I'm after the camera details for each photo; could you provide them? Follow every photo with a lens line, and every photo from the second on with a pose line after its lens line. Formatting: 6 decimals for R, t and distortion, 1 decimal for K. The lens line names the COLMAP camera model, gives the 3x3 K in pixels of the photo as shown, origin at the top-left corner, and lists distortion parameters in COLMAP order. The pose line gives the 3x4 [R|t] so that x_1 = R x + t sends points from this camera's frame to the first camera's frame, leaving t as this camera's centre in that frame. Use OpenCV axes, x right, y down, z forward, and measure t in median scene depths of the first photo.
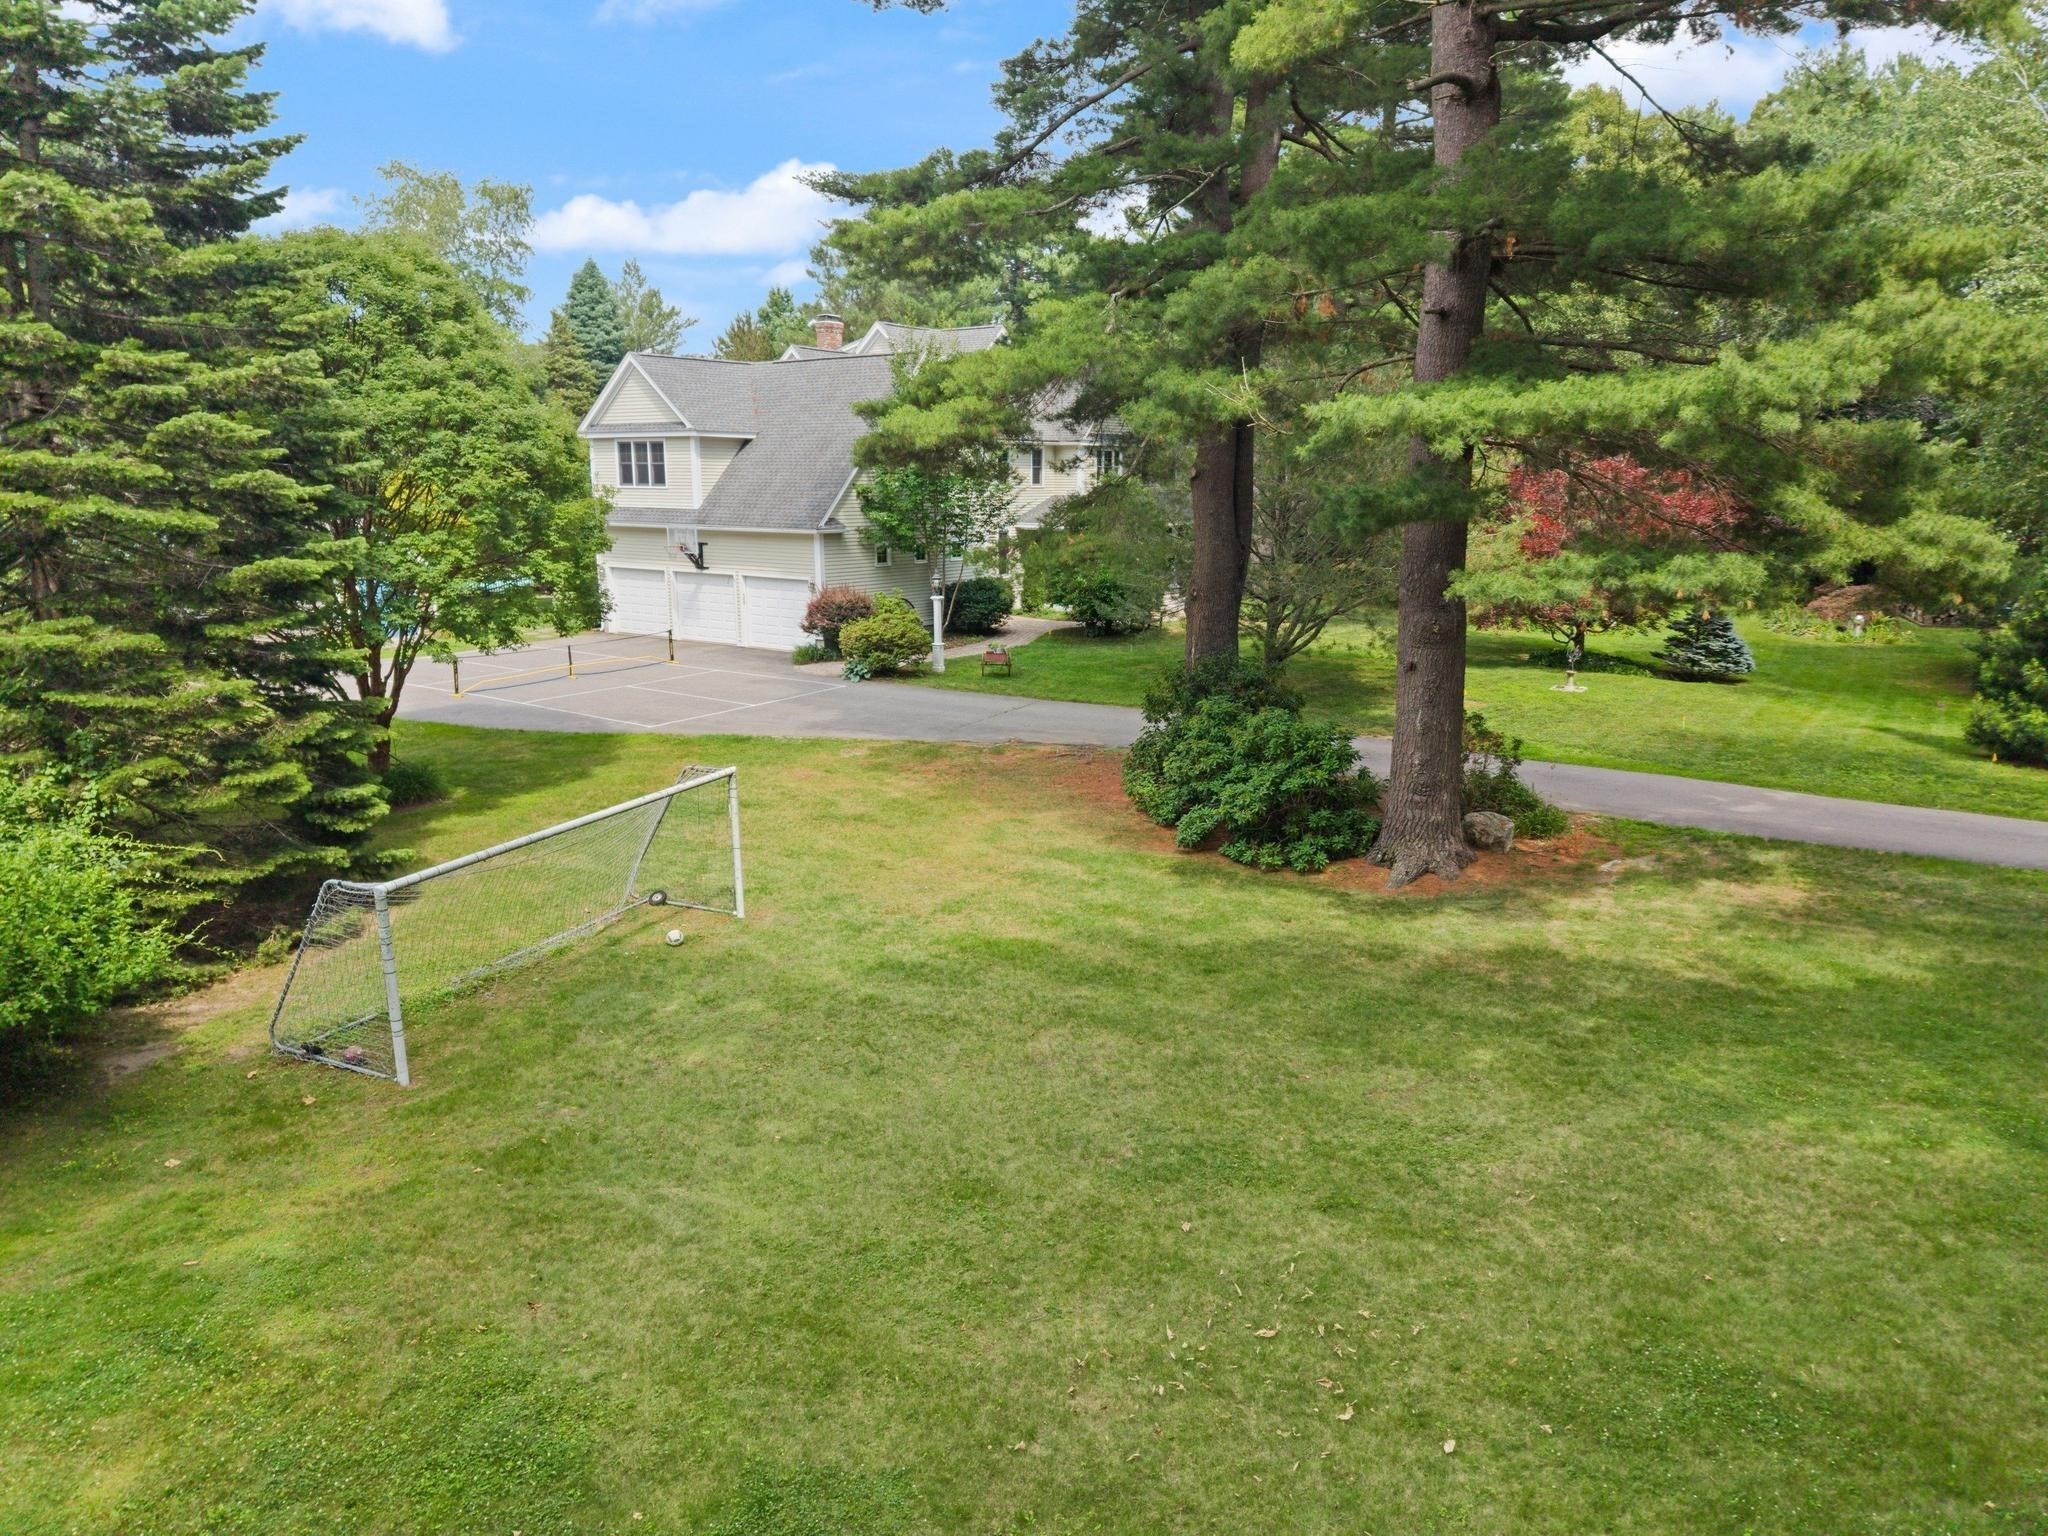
lens RADIAL K [[1383.2, 0, 1034.4], [0, 1383.2, 769.0], [0, 0, 1]] dist [-0.007035, -0.003467]
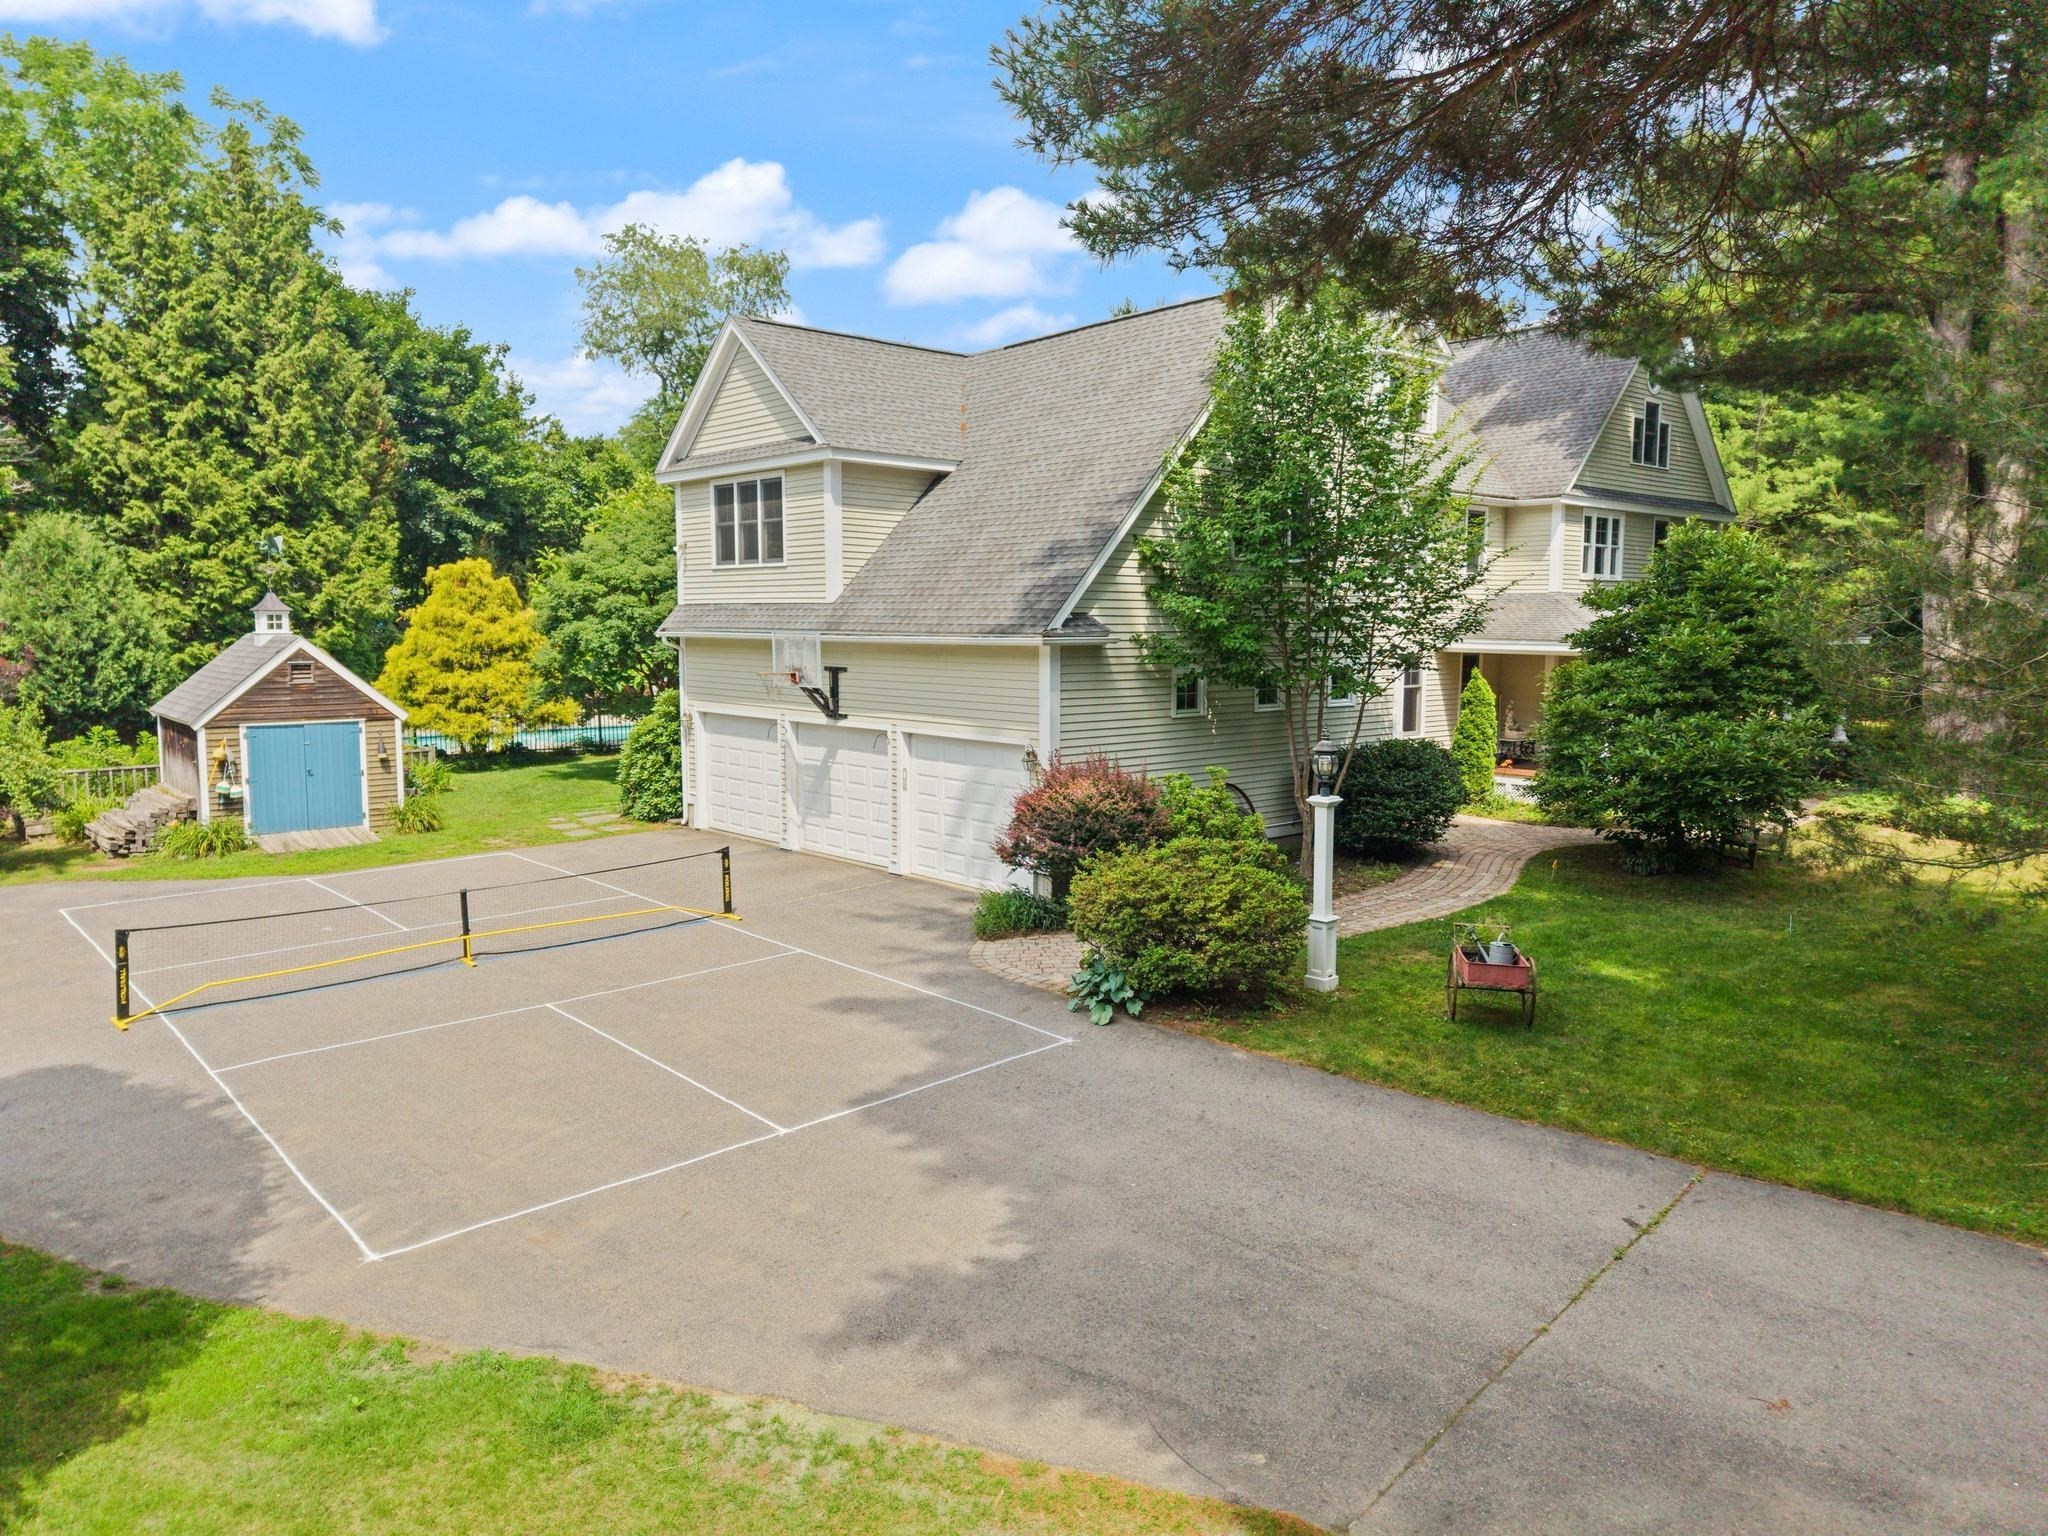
lens RADIAL K [[1383.2, 0, 1025.7], [0, 1383.2, 775.4], [0, 0, 1]] dist [-0.007035, -0.003467]
pose [[0.972630, 0.018265, -0.231642, -0.054437], [-0.041296, 0.994623, -0.094970, -0.079466], [0.228662, 0.101937, 0.968154, 0.532070]]
